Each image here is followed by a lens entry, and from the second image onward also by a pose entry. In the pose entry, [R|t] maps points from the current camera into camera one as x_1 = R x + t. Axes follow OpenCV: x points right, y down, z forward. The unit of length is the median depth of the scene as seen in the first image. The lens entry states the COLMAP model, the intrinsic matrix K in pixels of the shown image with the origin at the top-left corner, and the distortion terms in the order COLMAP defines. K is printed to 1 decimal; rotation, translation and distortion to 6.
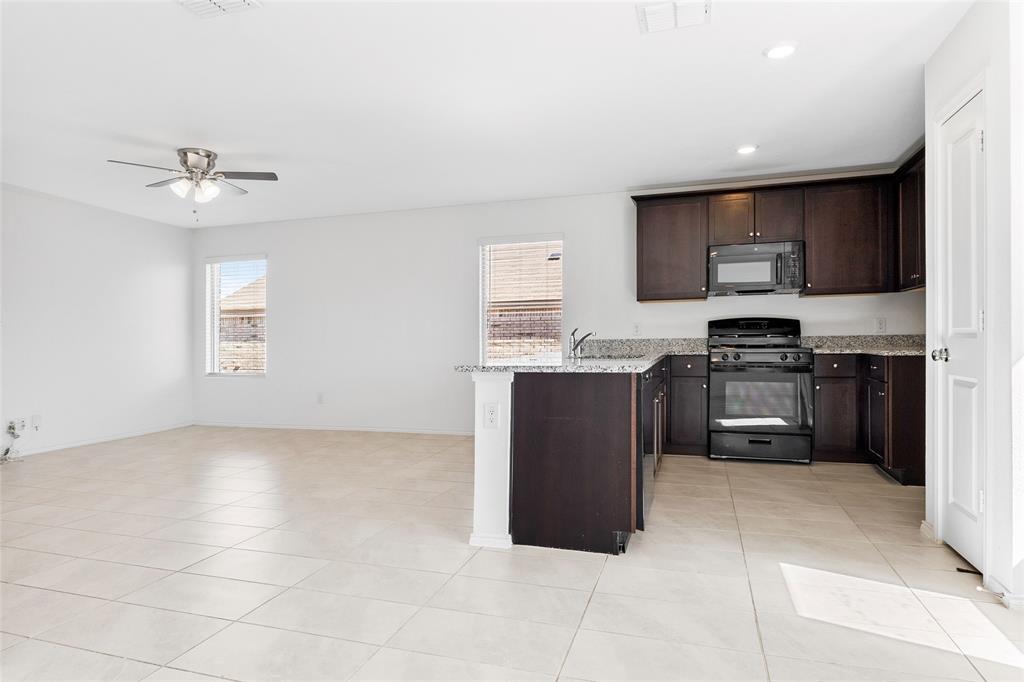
lens RADIAL K [[576.3, 0, 510.3], [0, 576.3, 334.9], [0, 0, 1]] dist [-0.002344, -0.001589]
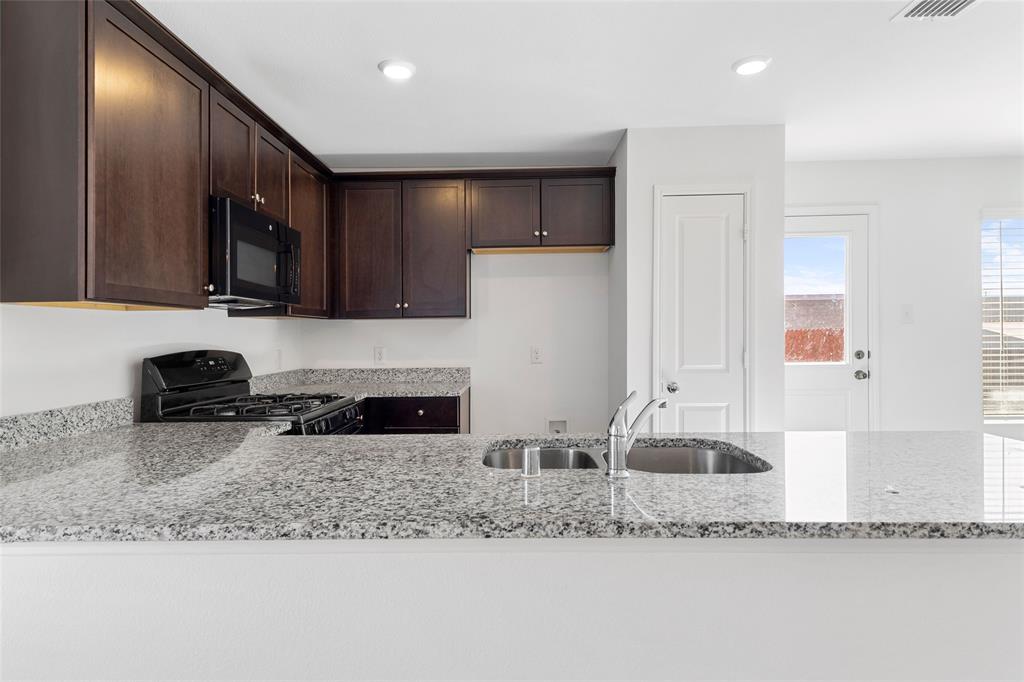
lens RADIAL K [[565.2, 0, 517.8], [0, 565.2, 334.4], [0, 0, 1]] dist [0.030861, -0.003000]
pose [[-0.295775, 0.019669, 0.955055, -0.180161], [0.009627, 0.999799, -0.017609, -0.036799], [-0.955209, 0.003986, -0.295905, 1.014015]]
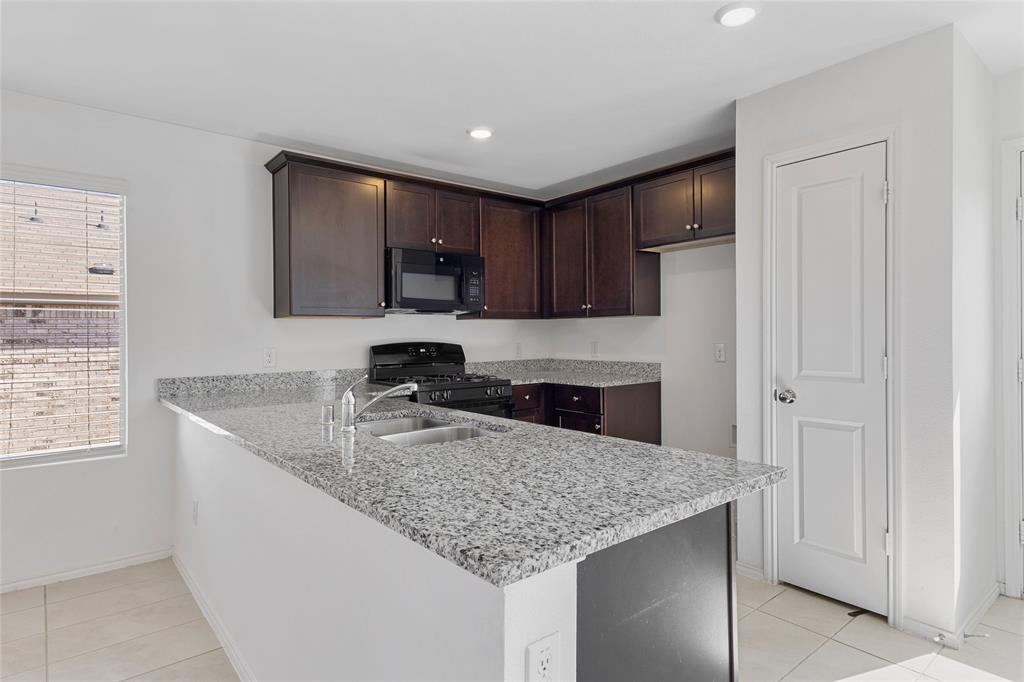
lens RADIAL K [[565.2, 0, 508.6], [0, 565.2, 338.2], [0, 0, 1]] dist [0.030861, -0.003000]
pose [[0.540702, 0.004468, 0.841202, -0.214120], [-0.003295, 0.999989, -0.003194, -0.038110], [-0.841208, -0.001045, 0.540711, 0.528531]]
